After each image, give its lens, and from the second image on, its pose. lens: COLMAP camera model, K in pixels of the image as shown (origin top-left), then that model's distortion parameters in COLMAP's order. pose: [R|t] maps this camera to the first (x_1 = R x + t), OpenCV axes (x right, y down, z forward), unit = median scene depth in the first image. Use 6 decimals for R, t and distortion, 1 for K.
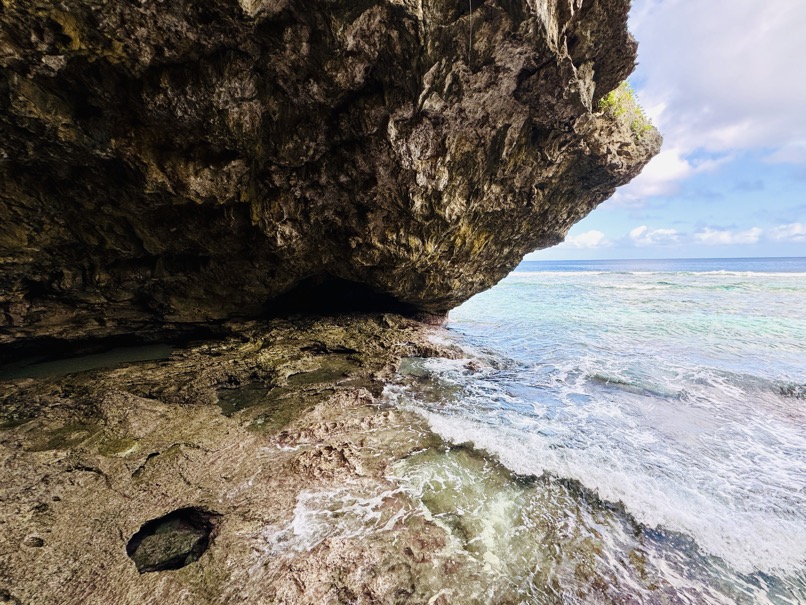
lens RADIAL K [[321.4, 0, 403.0], [0, 321.4, 302.5], [0, 0, 1]] dist [0.000182, 0.000028]
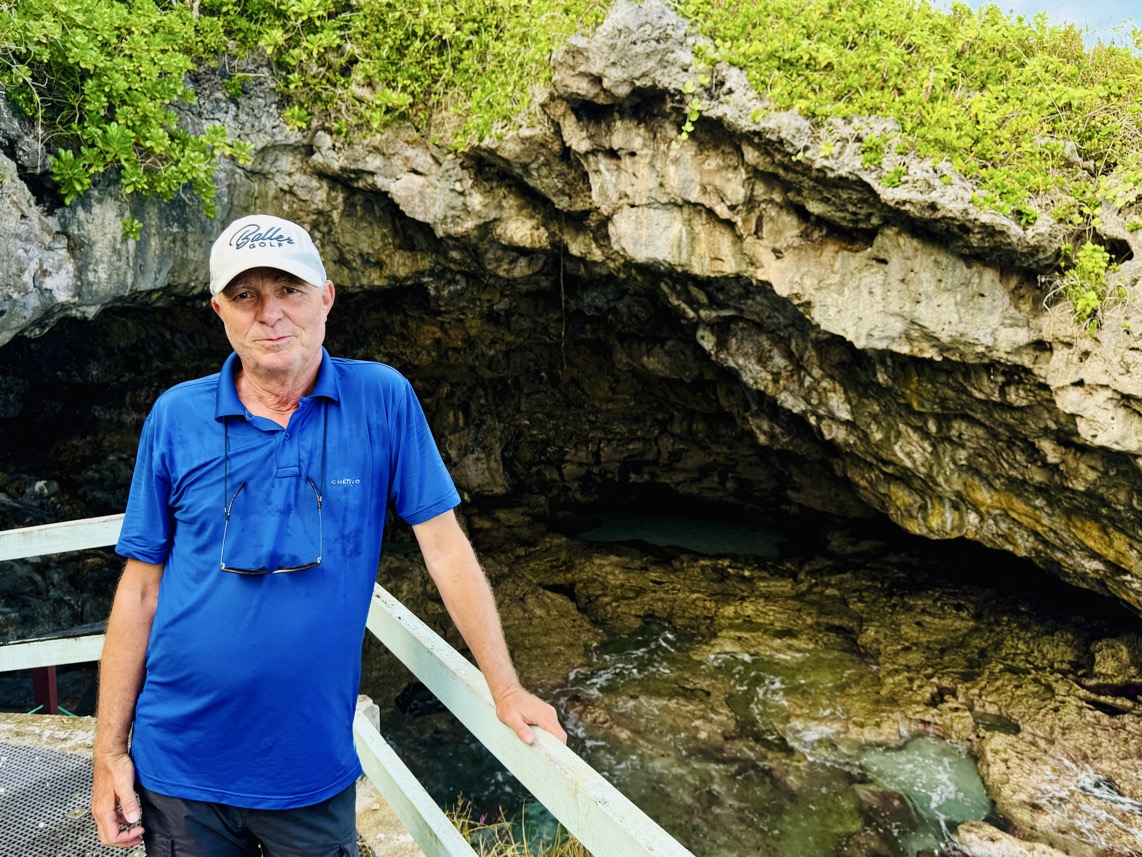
lens RADIAL K [[937.6, 0, 571.0], [0, 937.6, 428.5], [0, 0, 1]] dist [0.114410, -0.196105]
pose [[0.192723, 0.197386, -0.961195, 1.529136], [-0.114939, 0.977357, 0.177659, -0.590684], [0.974498, 0.076240, 0.211046, 0.334160]]
